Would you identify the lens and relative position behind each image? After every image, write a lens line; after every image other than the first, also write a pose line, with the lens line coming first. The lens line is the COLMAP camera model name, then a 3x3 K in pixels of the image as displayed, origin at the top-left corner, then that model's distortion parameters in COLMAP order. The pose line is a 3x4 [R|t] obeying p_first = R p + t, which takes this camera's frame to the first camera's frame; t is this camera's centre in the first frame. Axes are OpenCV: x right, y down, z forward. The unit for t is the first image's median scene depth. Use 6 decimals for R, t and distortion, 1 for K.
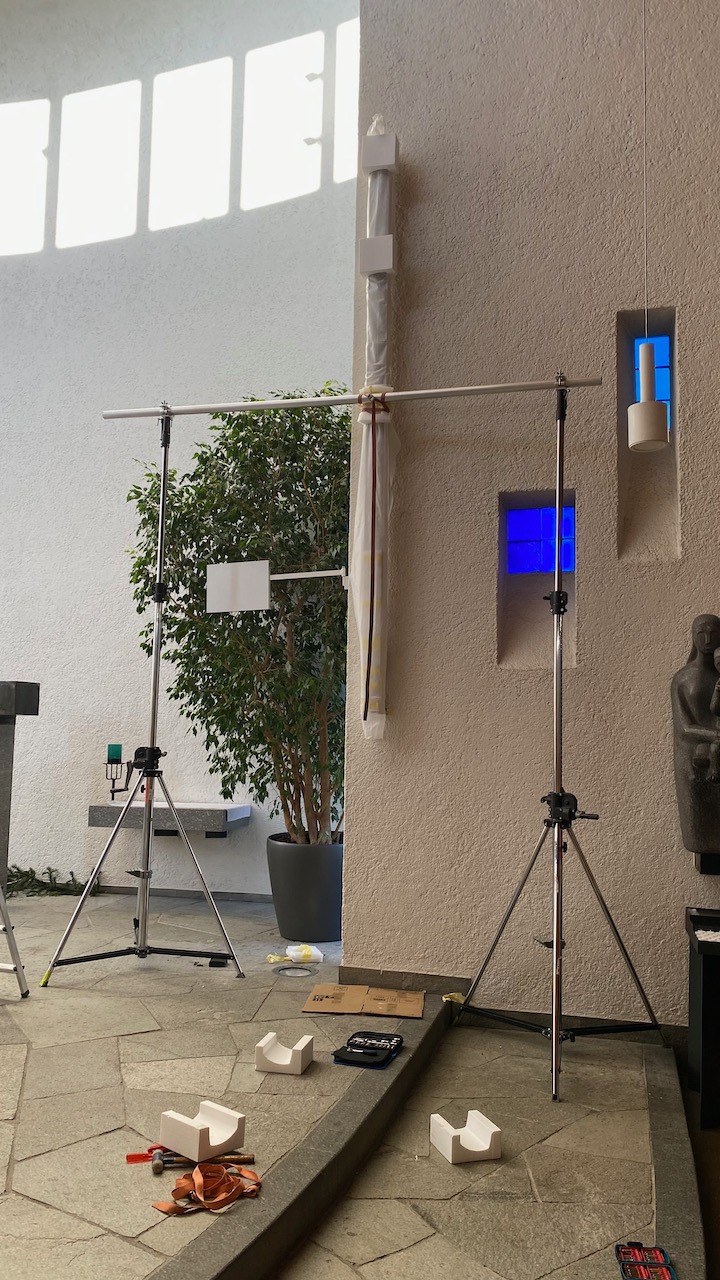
lens RADIAL K [[1005.9, 0, 360.0], [0, 1005.9, 640.0], [0, 0, 1]] dist [0.086672, -0.196492]
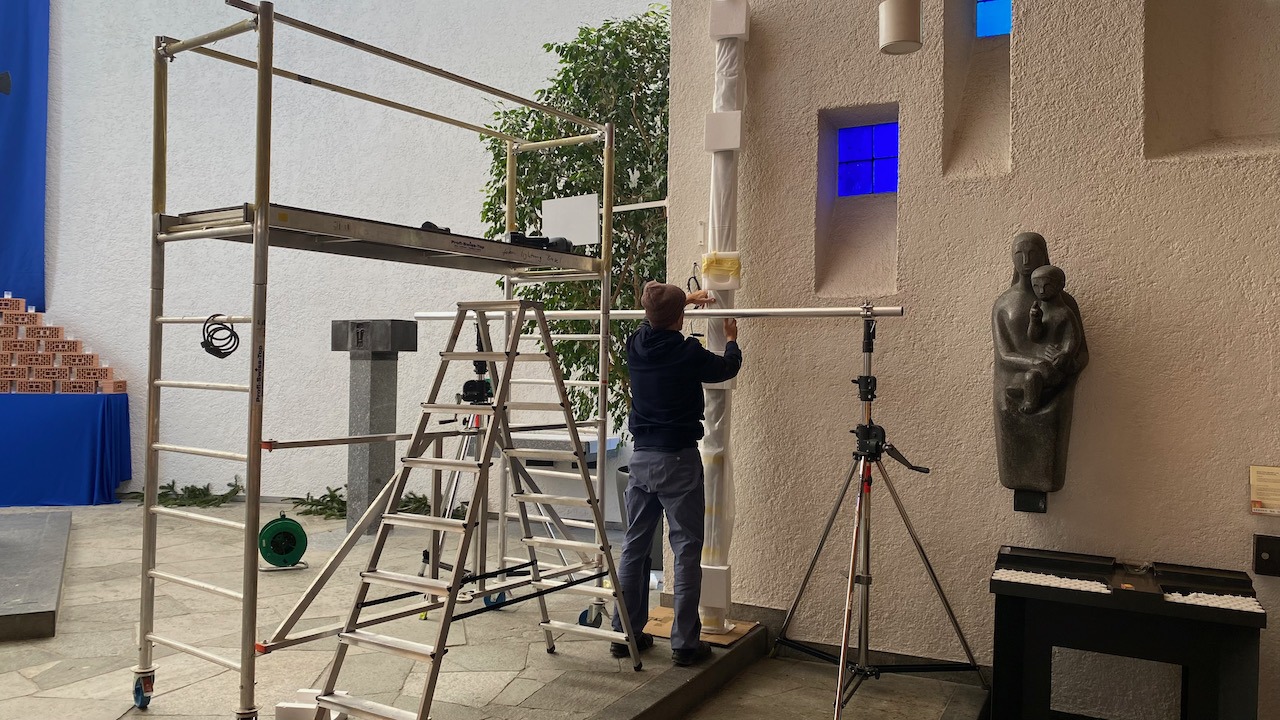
lens RADIAL K [[1005.9, 0, 640.0], [0, 1005.9, 360.0], [0, 0, 1]] dist [0.086672, -0.196492]
pose [[0.980812, -0.006893, -0.194835, 0.161262], [0.022273, 0.996793, 0.076857, 0.010519], [0.193680, -0.079722, 0.977820, 0.023830]]
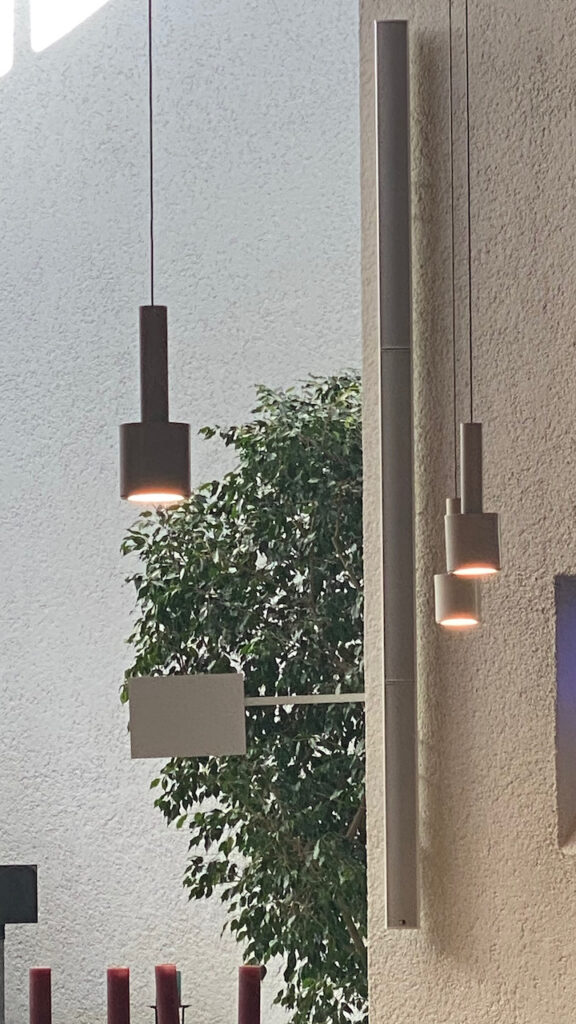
lens RADIAL K [[4546.7, 0, 288.0], [0, 4546.7, 512.0], [0, 0, 1]] dist [0.252735, 0.384492]
pose [[0.914392, -0.058268, -0.400615, 1.173529], [0.065321, 0.997856, 0.003957, -0.215470], [0.399526, -0.029787, 0.916238, -1.758899]]
